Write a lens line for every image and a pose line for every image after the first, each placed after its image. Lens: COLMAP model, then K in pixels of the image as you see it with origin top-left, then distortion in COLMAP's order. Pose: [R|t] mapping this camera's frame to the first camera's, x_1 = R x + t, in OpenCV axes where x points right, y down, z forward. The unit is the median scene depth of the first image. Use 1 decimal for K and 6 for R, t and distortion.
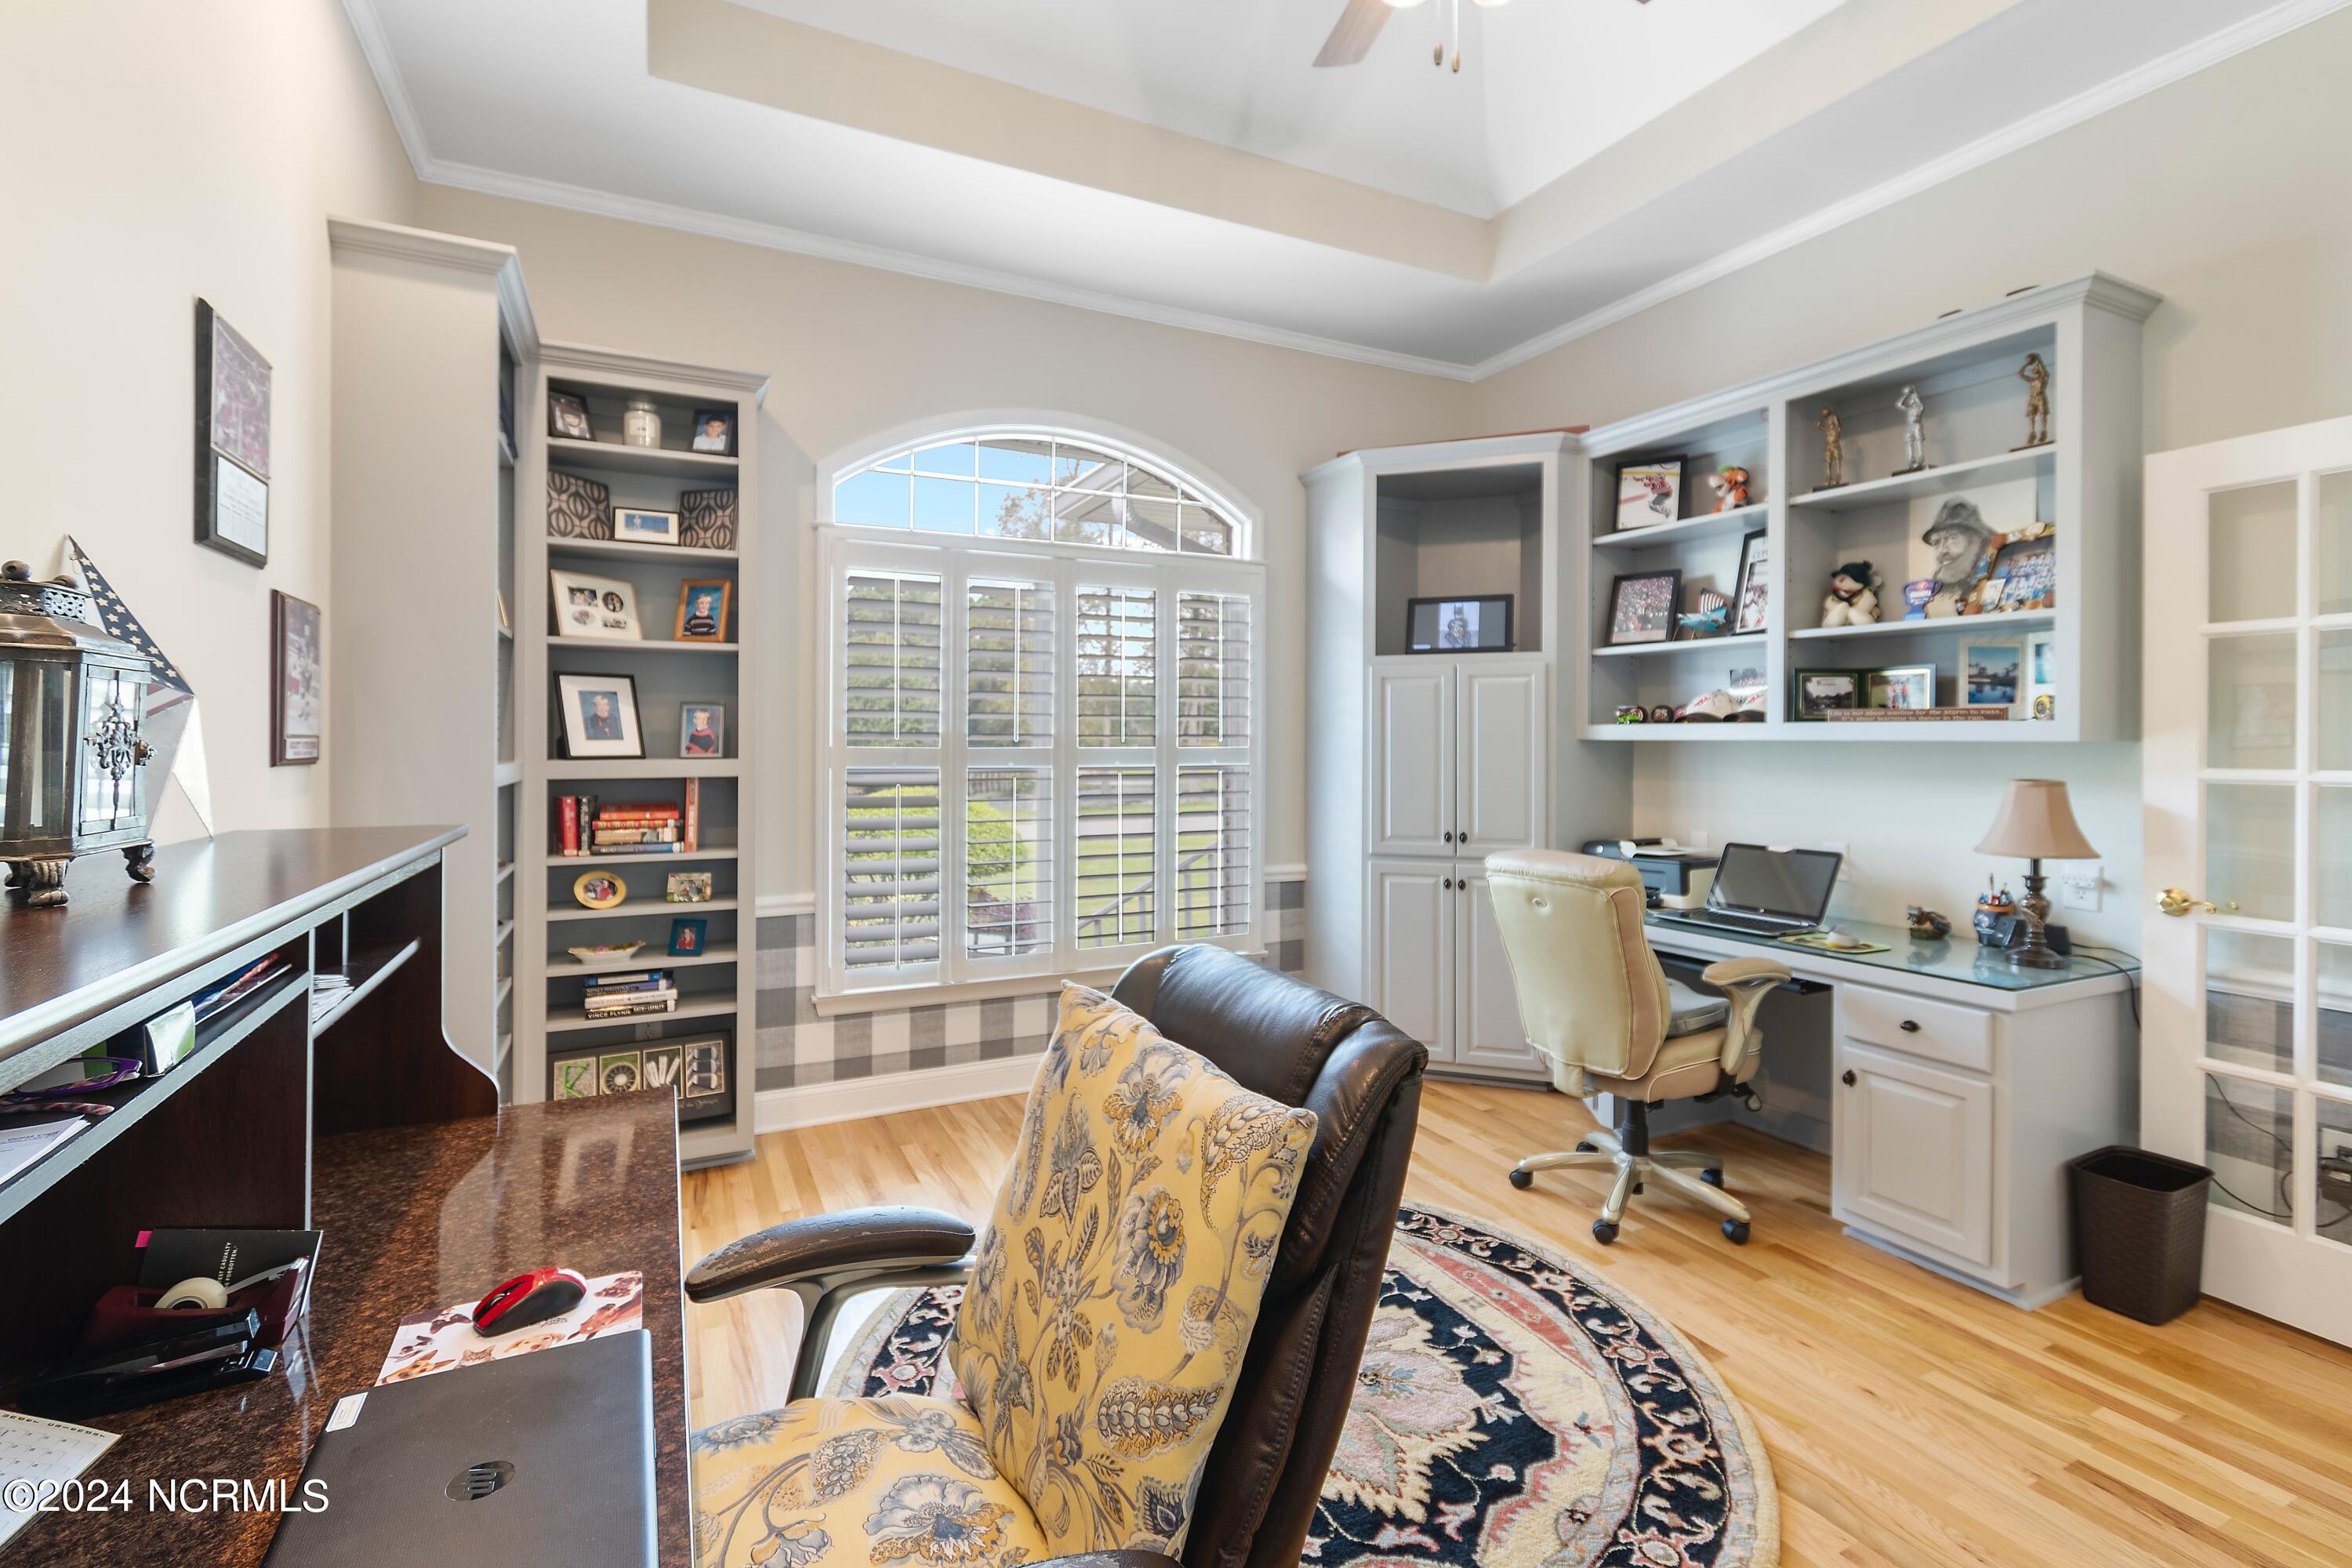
lens RADIAL K [[1050.1, 0, 1167.0], [0, 1050.1, 738.1], [0, 0, 1]] dist [0.002355, -0.000488]
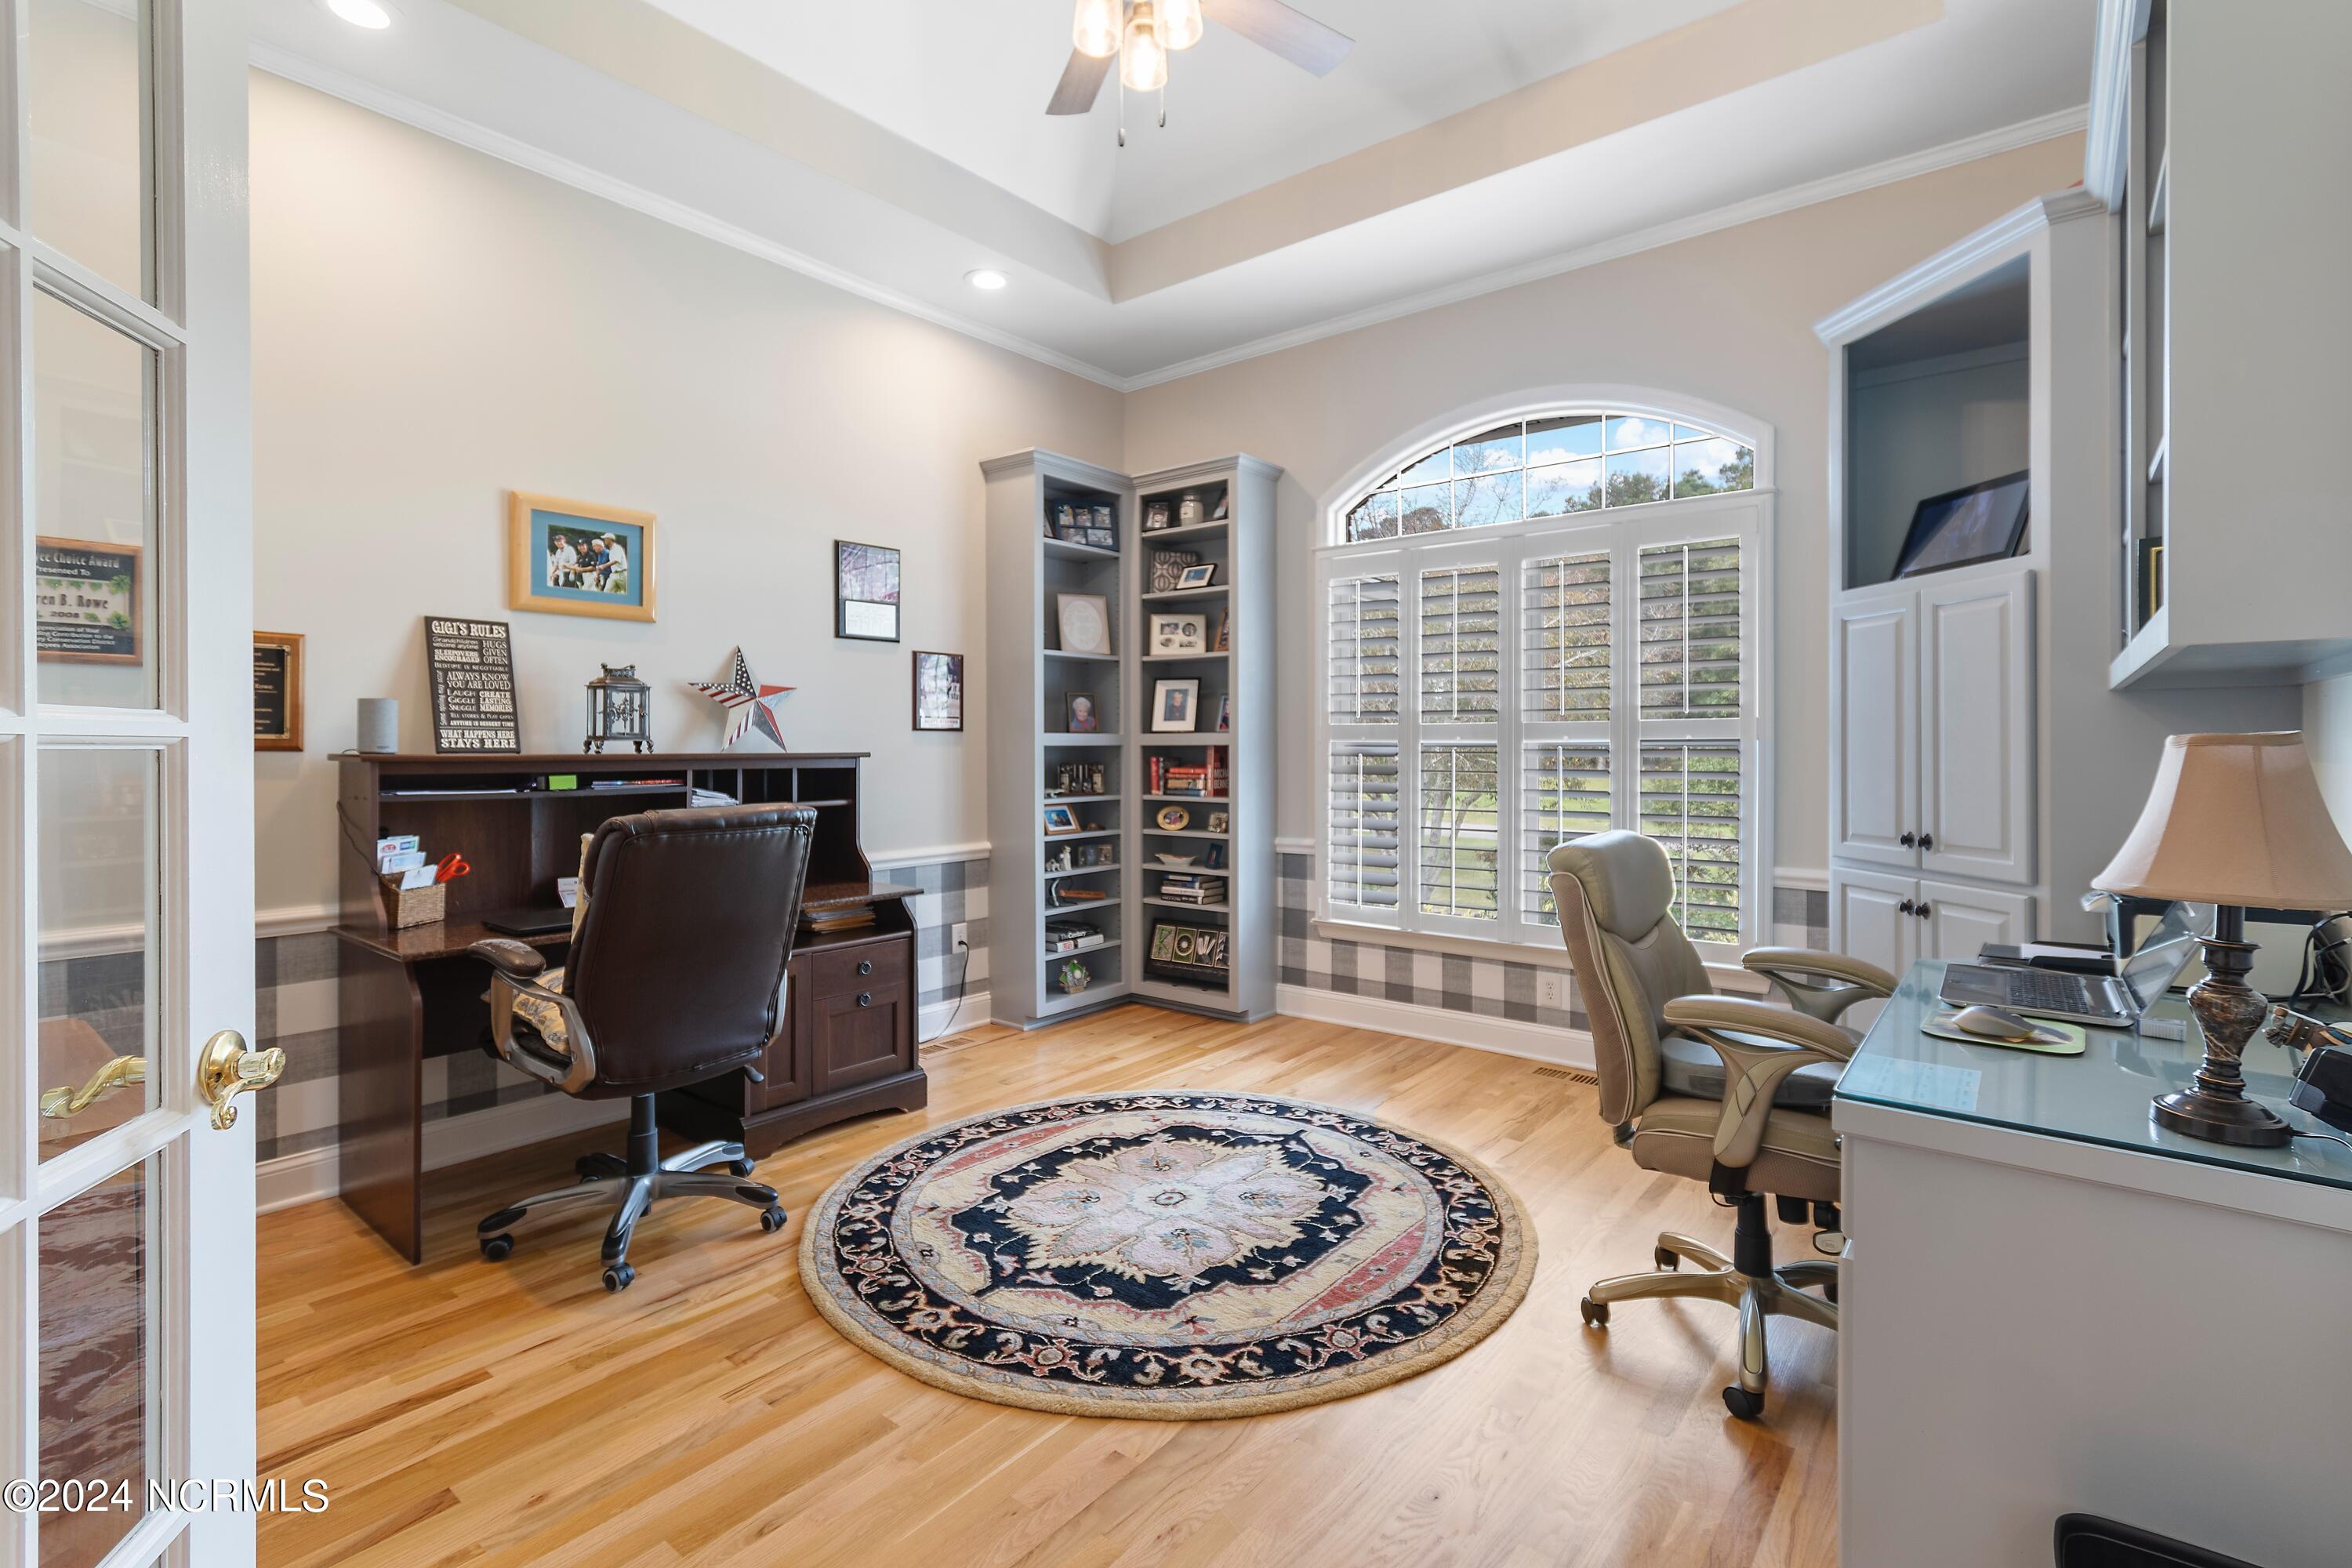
lens RADIAL K [[1050.1, 0, 1138.4], [0, 1050.1, 741.9], [0, 0, 1]] dist [0.002355, -0.000488]
pose [[0.427372, -0.003012, -0.904071, 0.842595], [0.005172, 0.999986, -0.000887, 0.034256], [0.904061, -0.004297, 0.427382, 0.300423]]
